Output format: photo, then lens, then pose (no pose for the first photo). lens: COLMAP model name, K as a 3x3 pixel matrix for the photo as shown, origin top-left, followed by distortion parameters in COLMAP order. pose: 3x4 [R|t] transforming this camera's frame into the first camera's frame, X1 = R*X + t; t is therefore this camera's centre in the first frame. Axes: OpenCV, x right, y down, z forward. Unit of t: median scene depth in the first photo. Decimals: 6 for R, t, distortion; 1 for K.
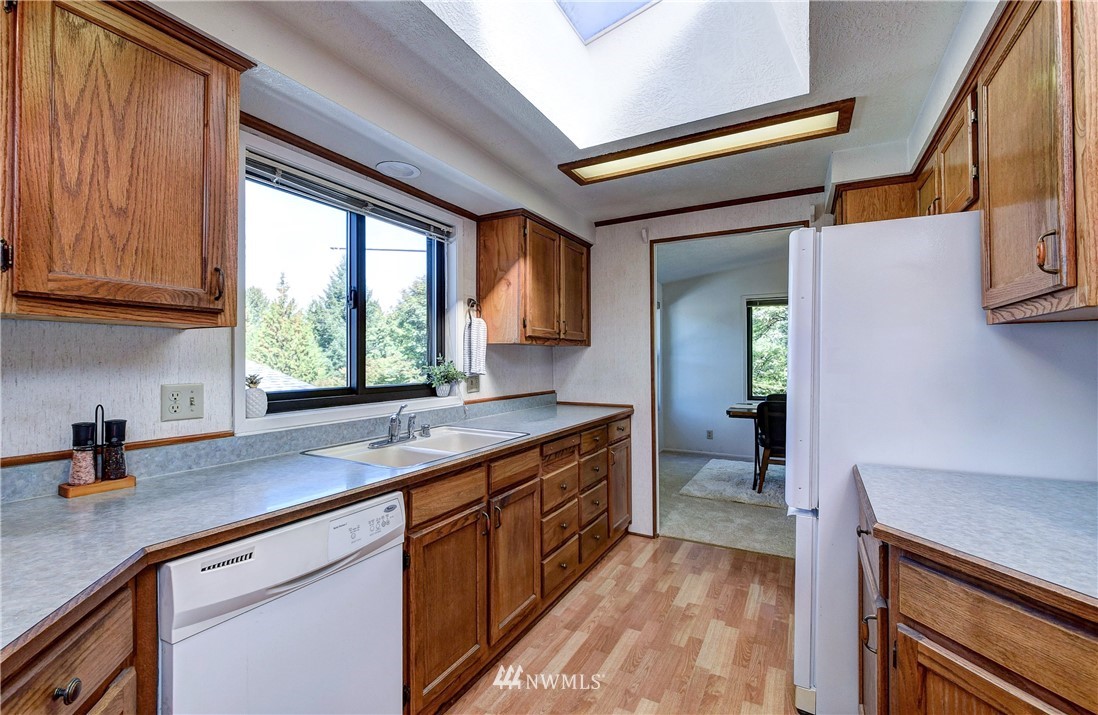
lens RADIAL K [[472.7, 0, 554.3], [0, 472.7, 358.5], [0, 0, 1]] dist [-0.000251, -0.000338]
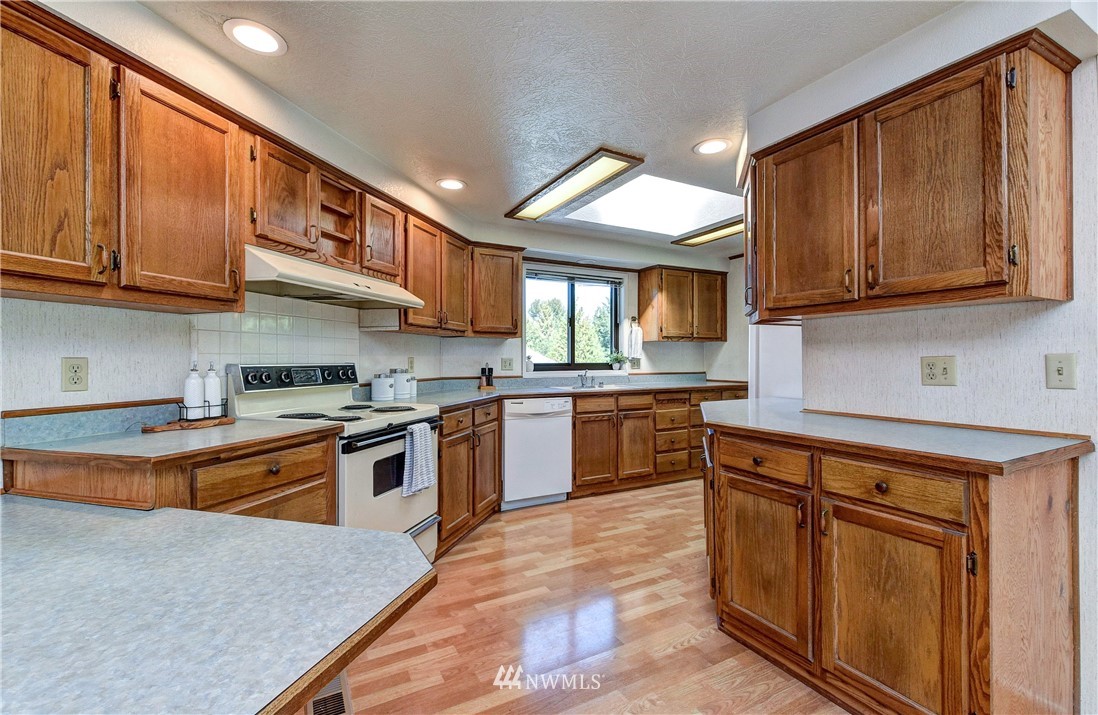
lens RADIAL K [[472.7, 0, 554.3], [0, 472.7, 358.5], [0, 0, 1]] dist [-0.000251, -0.000338]
pose [[0.841954, -0.001481, -0.539548, 0.601184], [0.002657, 0.999995, 0.001402, 0.033133], [0.539543, -0.002615, 0.841954, -0.756881]]
